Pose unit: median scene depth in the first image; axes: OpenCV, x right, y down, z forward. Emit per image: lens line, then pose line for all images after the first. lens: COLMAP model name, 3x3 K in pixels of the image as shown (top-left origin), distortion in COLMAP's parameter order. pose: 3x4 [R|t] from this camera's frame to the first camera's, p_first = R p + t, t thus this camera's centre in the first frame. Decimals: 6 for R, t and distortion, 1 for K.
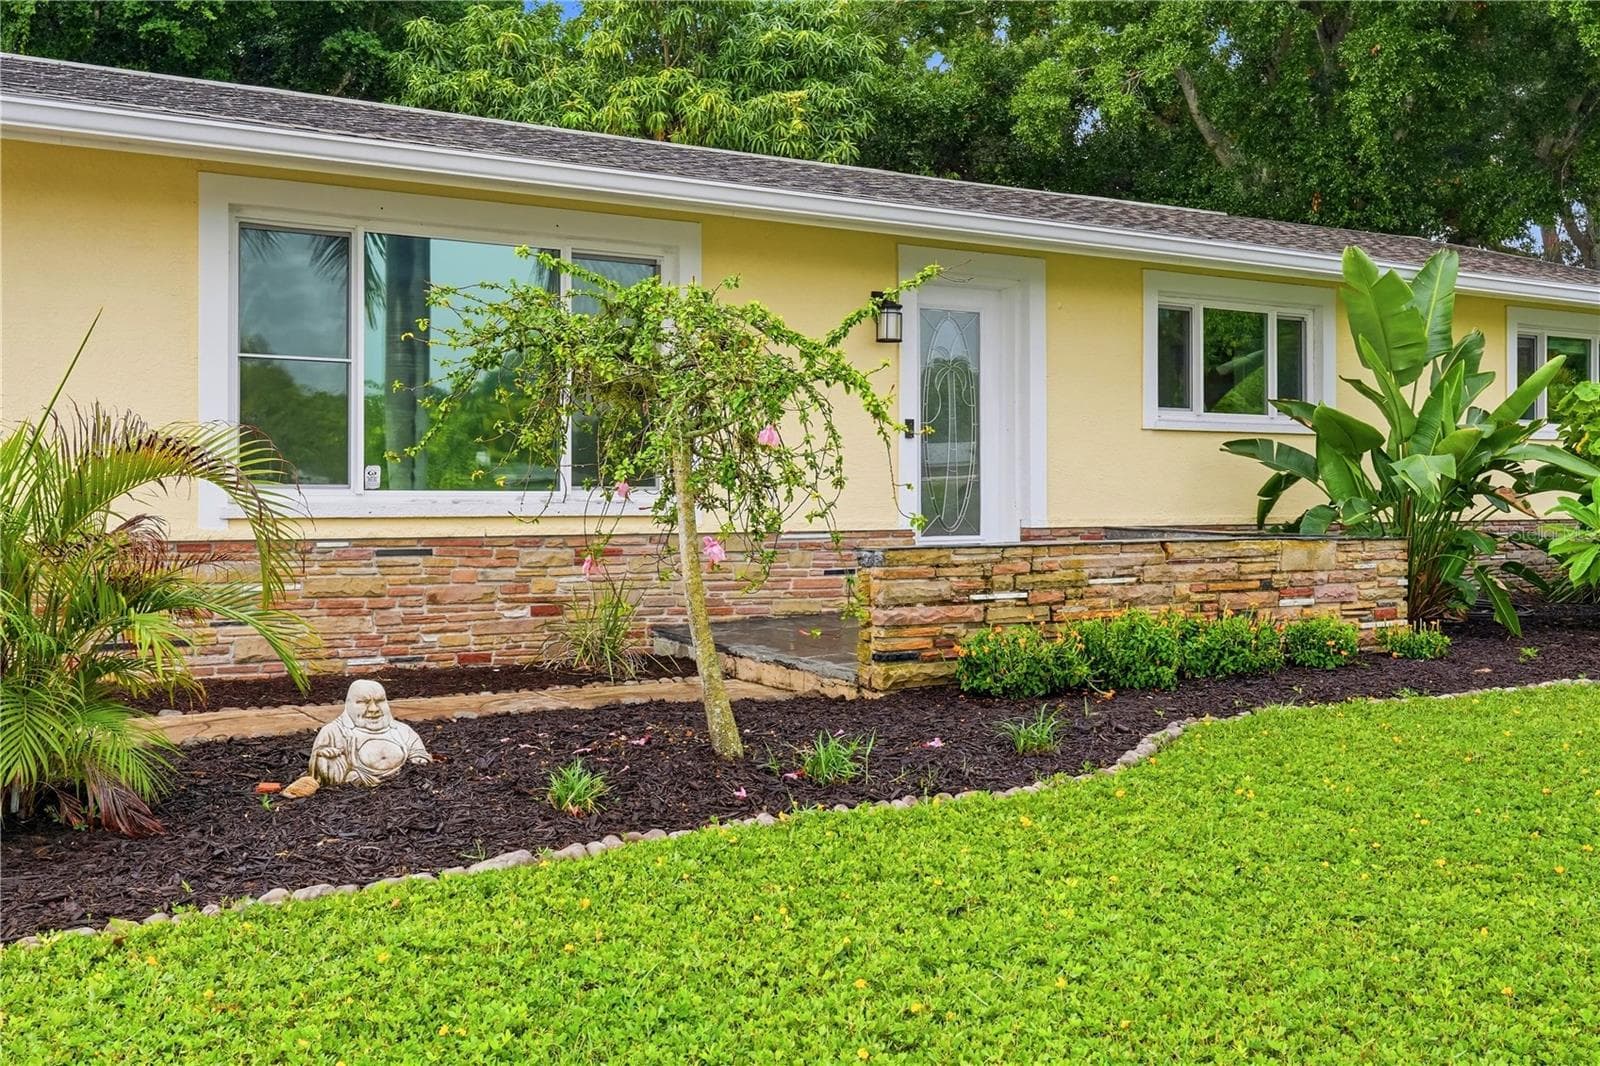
lens RADIAL K [[1602.2, 0, 803.1], [0, 1602.2, 479.6], [0, 0, 1]] dist [-0.003930, -0.008229]
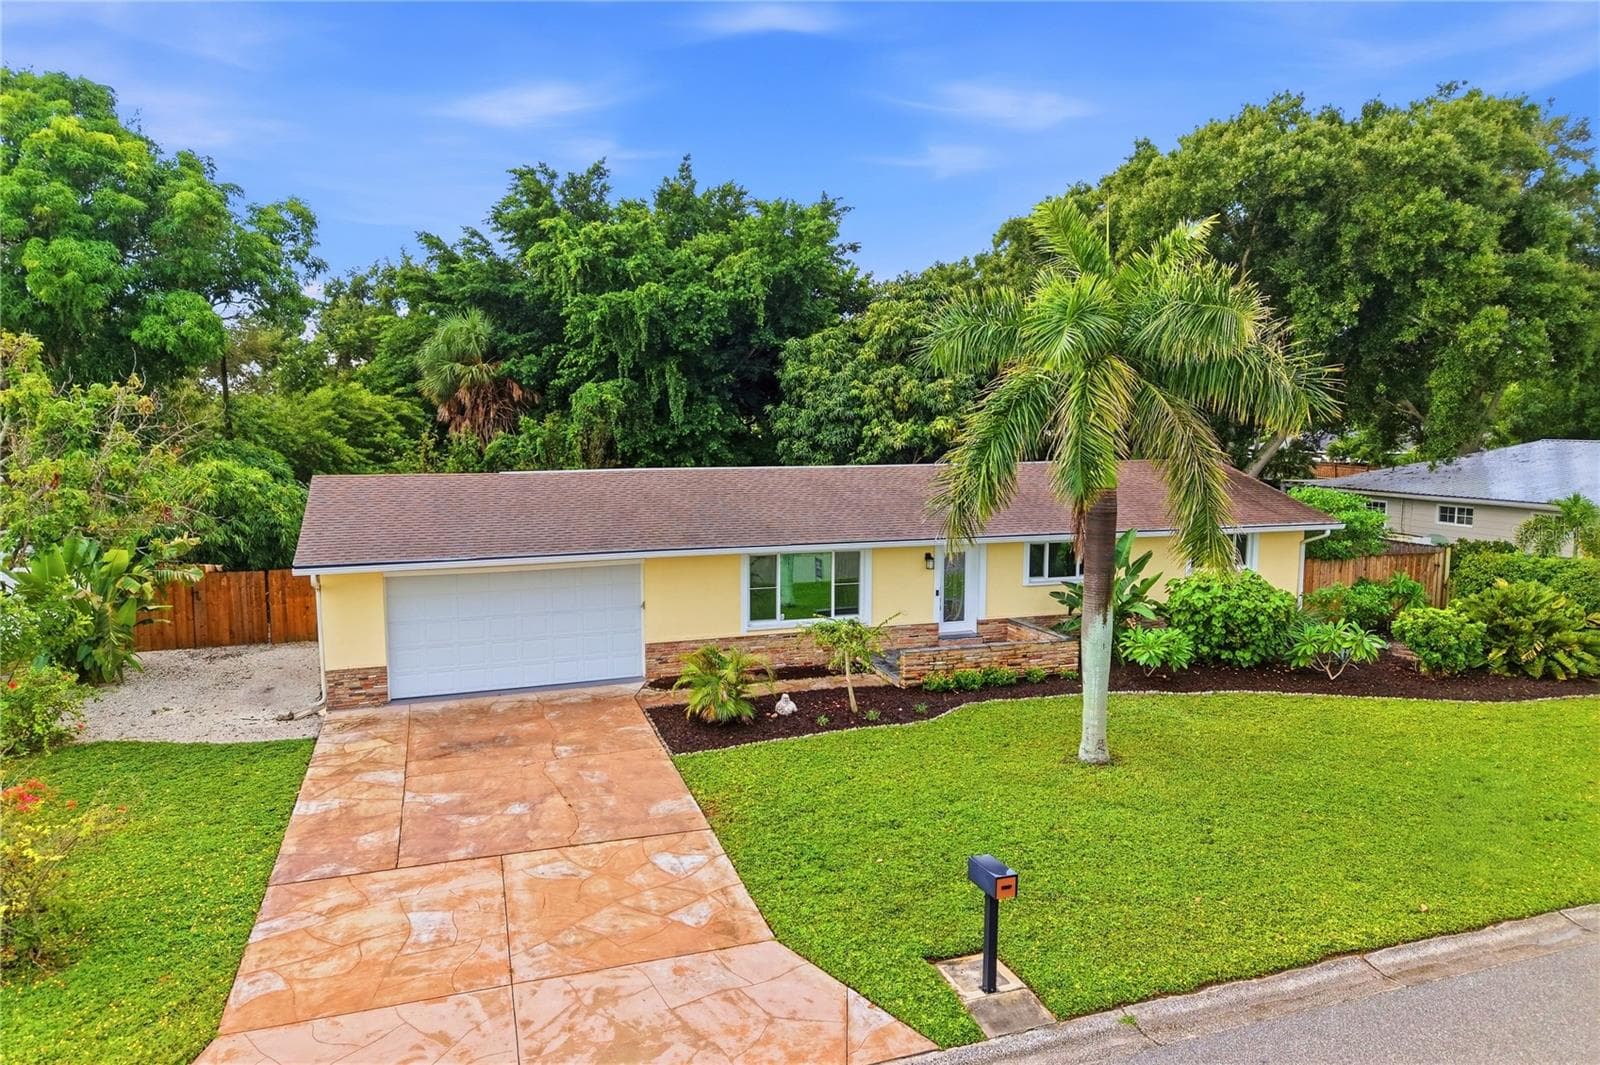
lens RADIAL K [[1069.0, 0, 800.0], [0, 1069.0, 532.5], [0, 0, 1]] dist [0.023633, -0.022803]
pose [[0.975303, 0.027431, -0.219163, 0.266898], [-0.001314, 0.992961, 0.118435, -0.413113], [0.220869, -0.115222, 0.968473, -1.173420]]
